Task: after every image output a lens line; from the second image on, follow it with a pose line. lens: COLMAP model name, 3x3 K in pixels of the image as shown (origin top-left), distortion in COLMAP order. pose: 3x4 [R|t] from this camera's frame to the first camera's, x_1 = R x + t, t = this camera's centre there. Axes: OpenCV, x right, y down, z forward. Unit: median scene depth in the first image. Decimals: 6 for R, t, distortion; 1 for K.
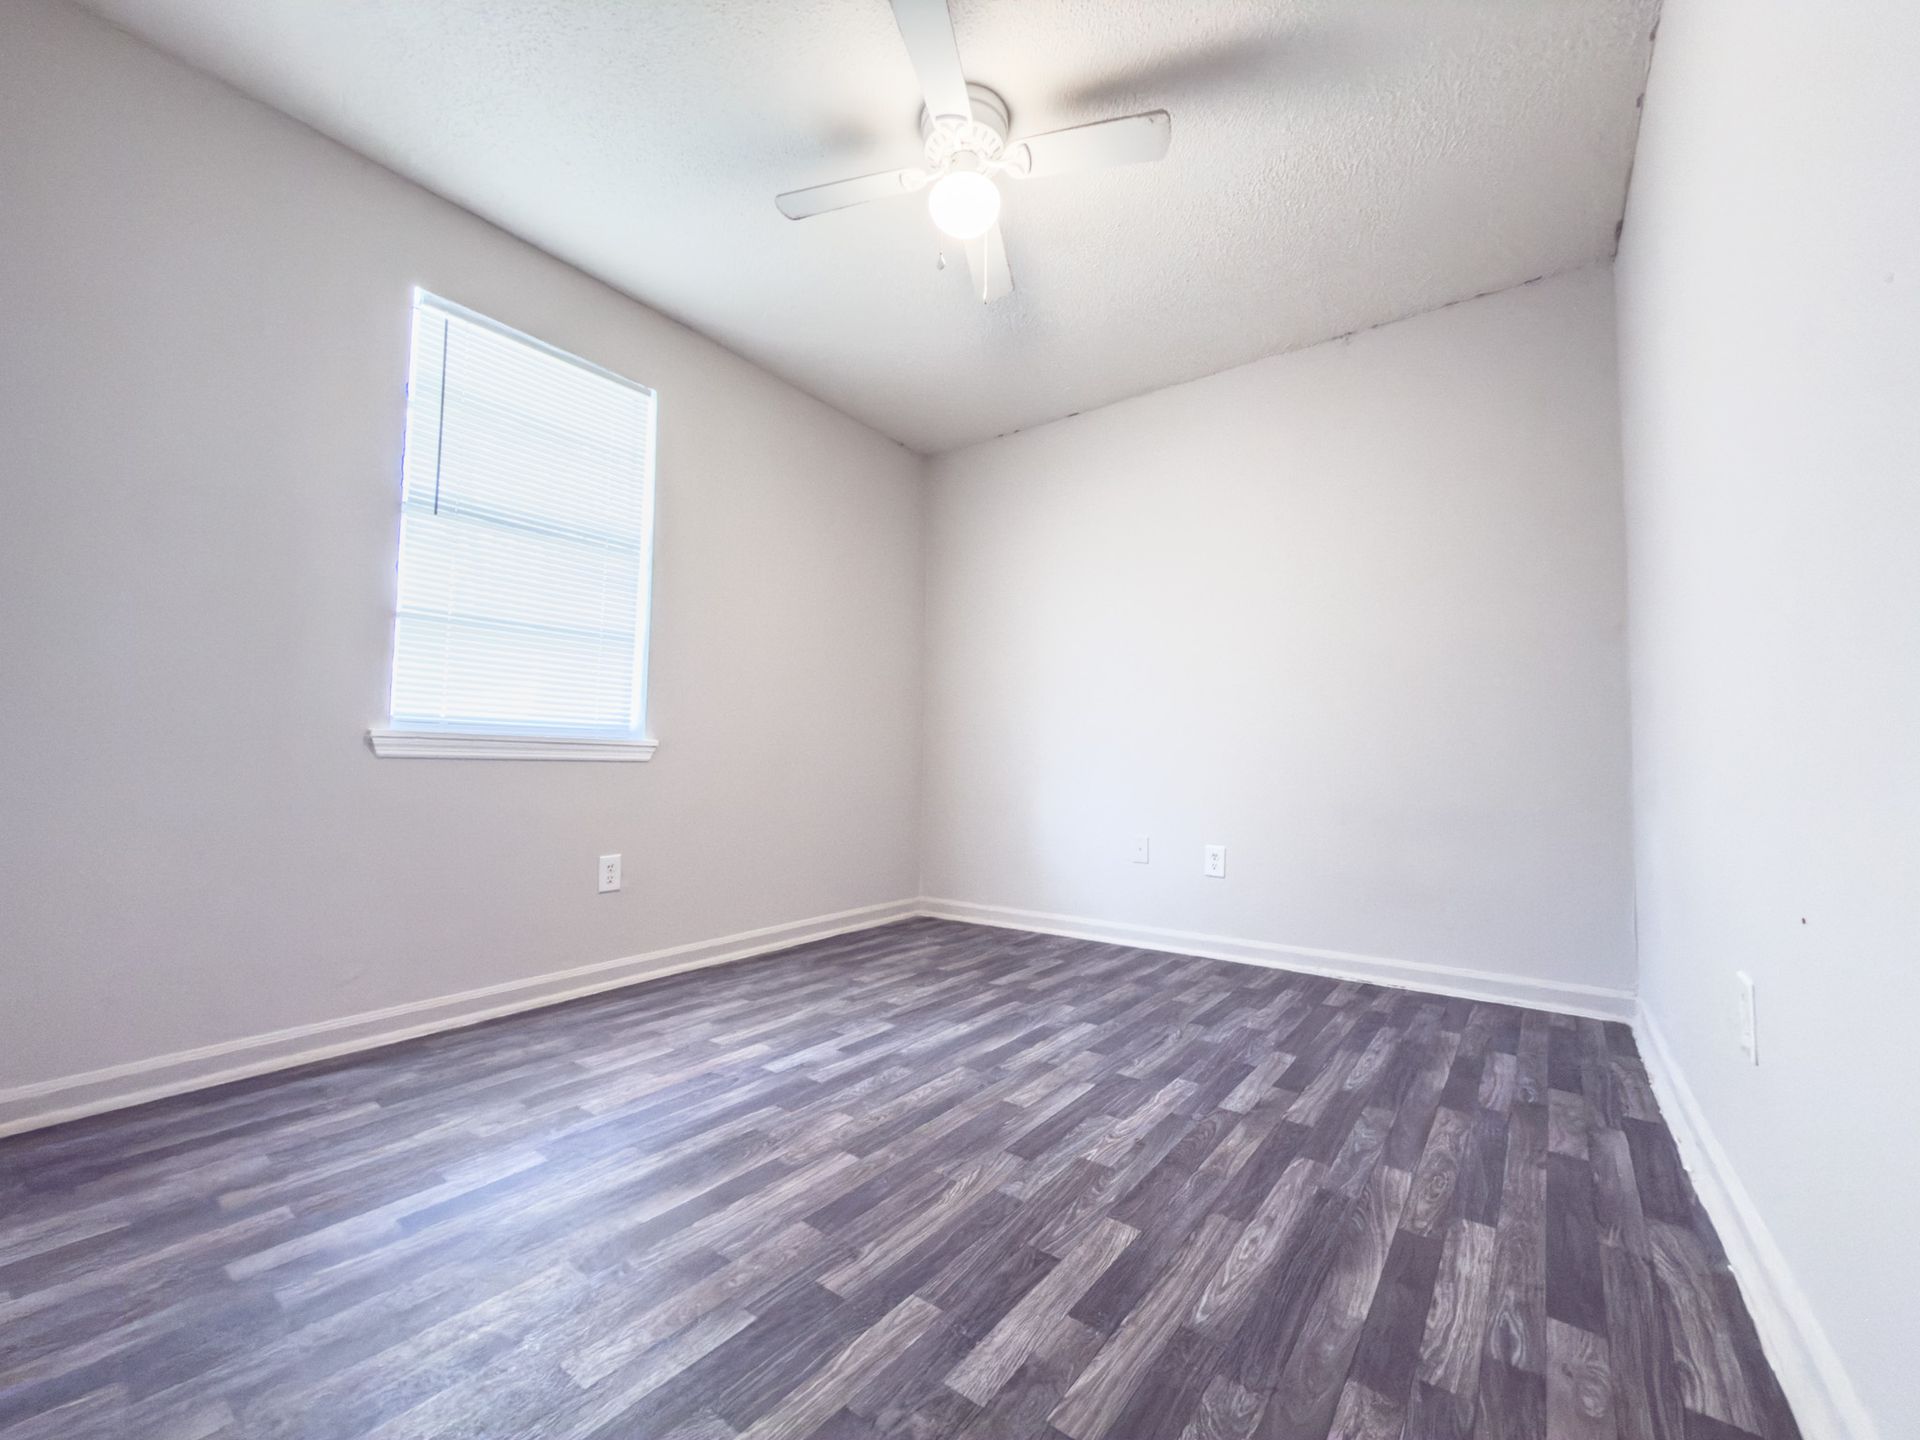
lens RADIAL K [[762.6, 0, 960.0], [0, 762.6, 720.0], [0, 0, 1]] dist [0.008073, 0.000194]
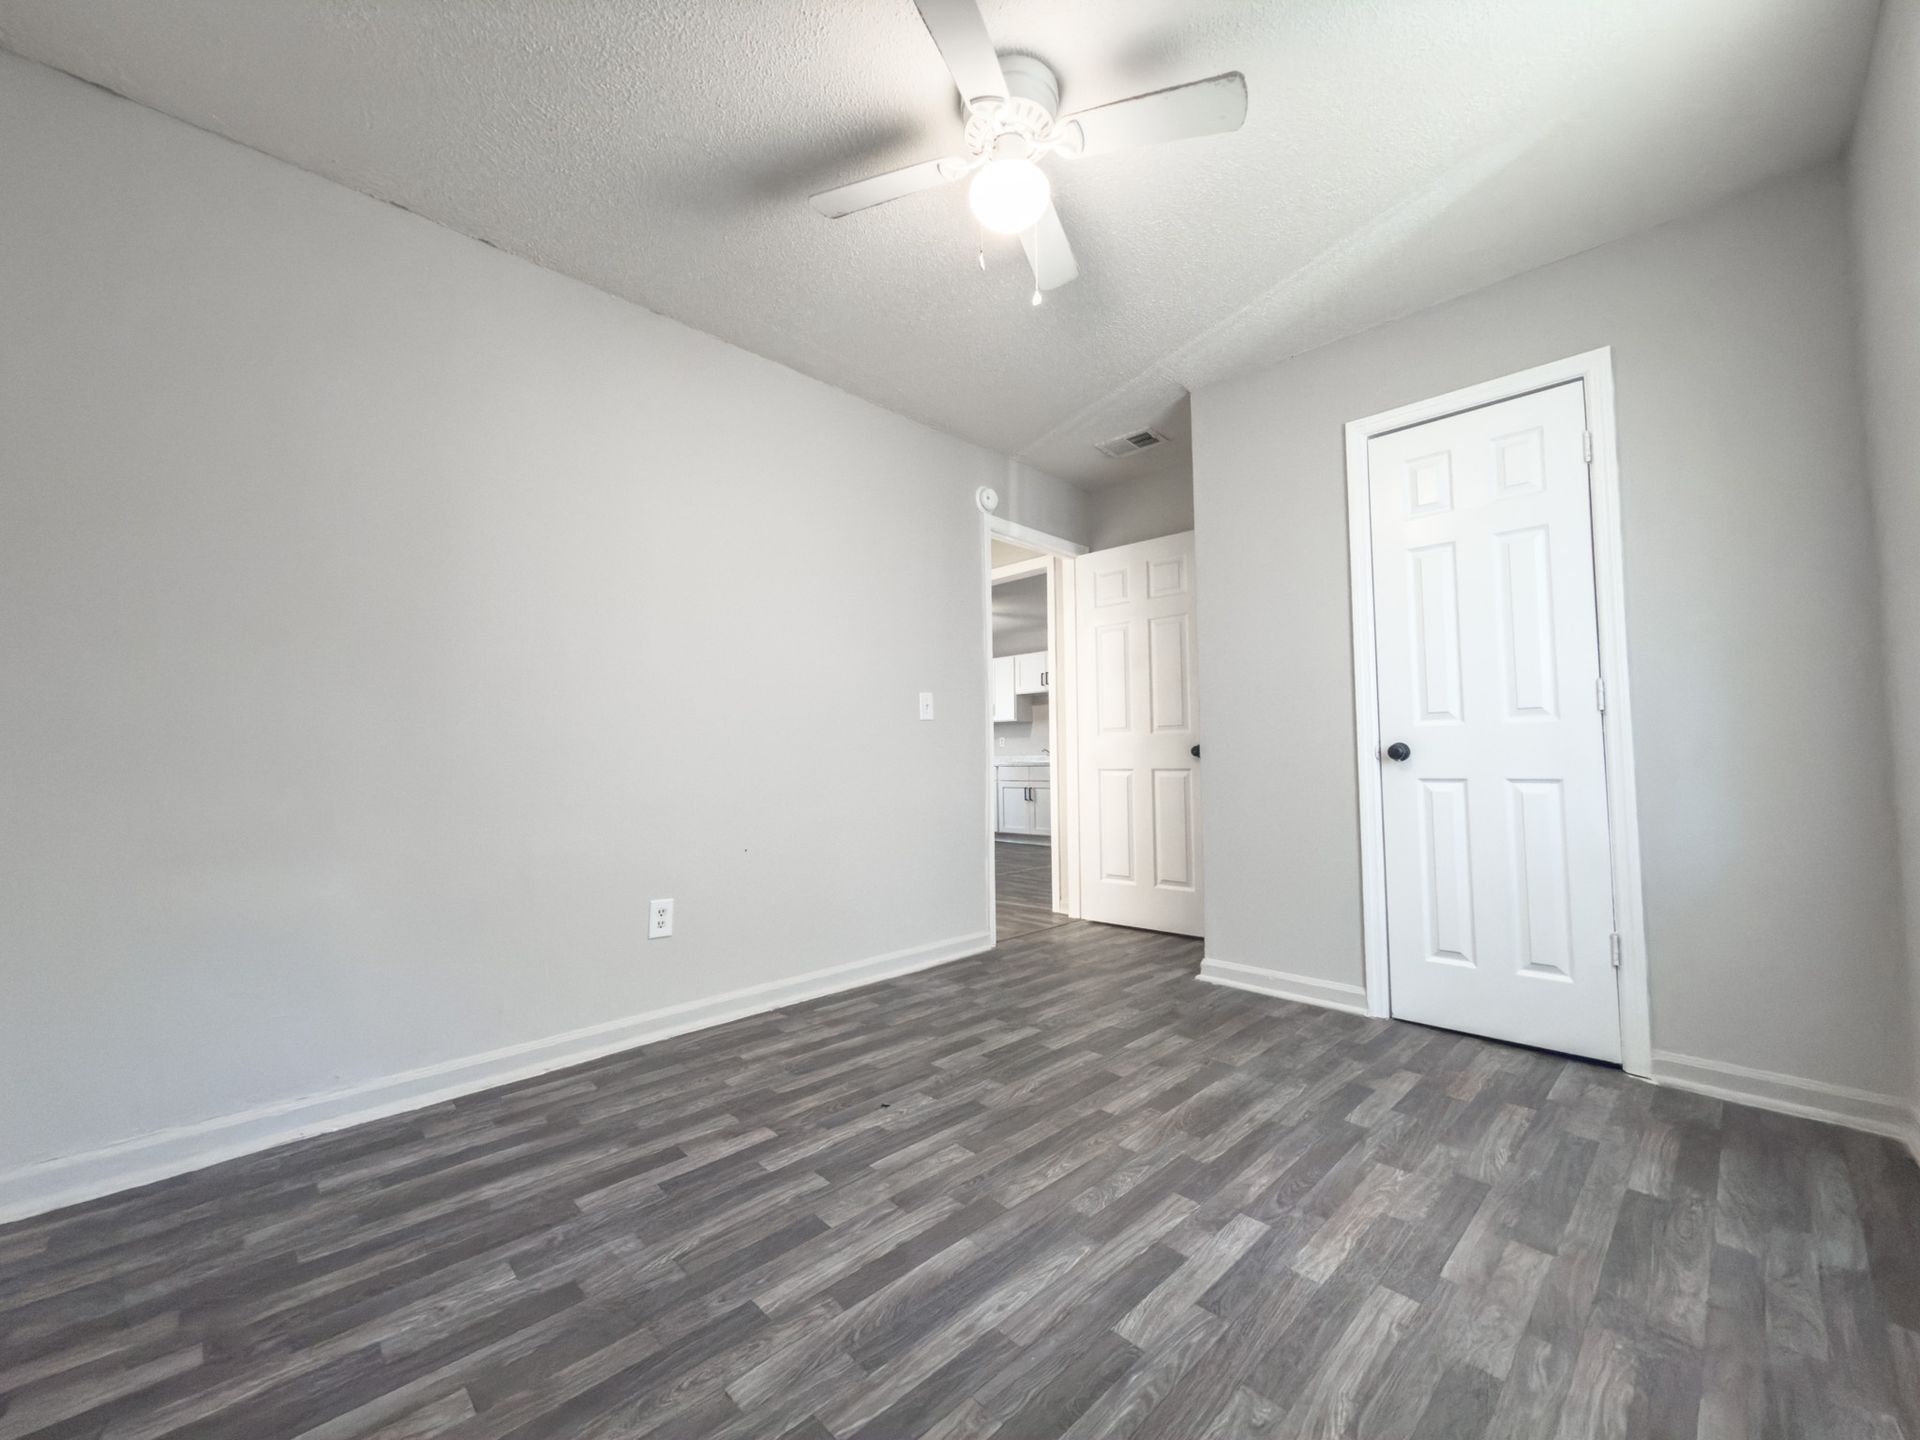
lens RADIAL K [[762.6, 0, 960.0], [0, 762.6, 720.0], [0, 0, 1]] dist [0.008073, 0.000194]
pose [[-0.988833, 0.004459, 0.148960, -0.069950], [-0.011631, 0.994194, -0.106973, 0.035293], [-0.148572, -0.107511, -0.983040, 1.882351]]
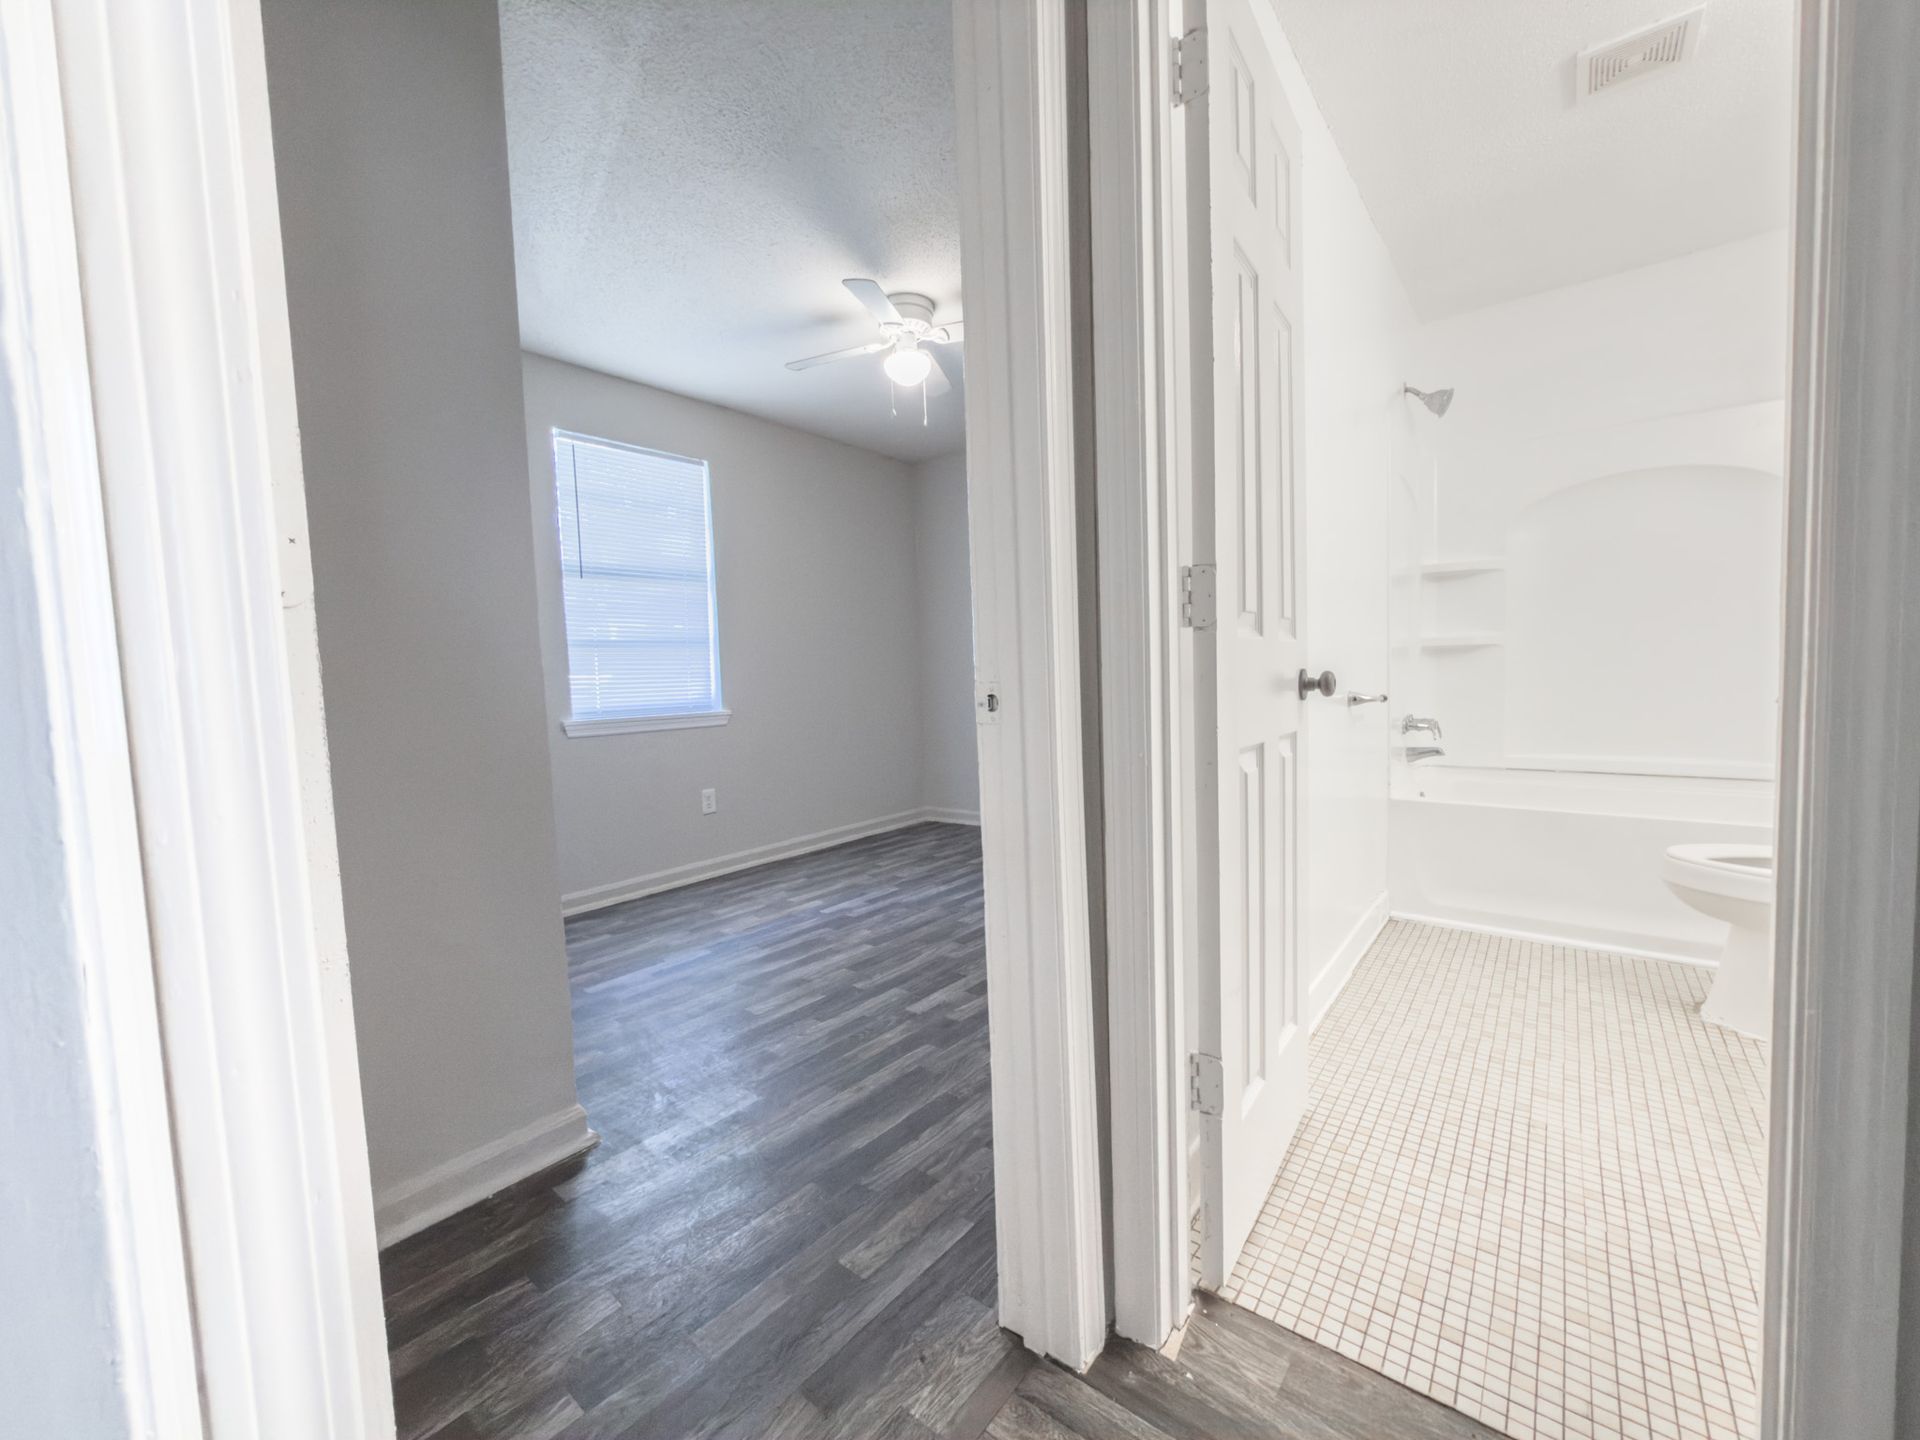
lens RADIAL K [[762.6, 0, 960.0], [0, 762.6, 720.0], [0, 0, 1]] dist [0.008073, 0.000194]
pose [[0.997799, -0.049205, -0.044458, 0.148873], [0.054147, 0.991556, 0.117830, -0.148660], [0.038285, -0.119978, 0.992038, -0.617633]]
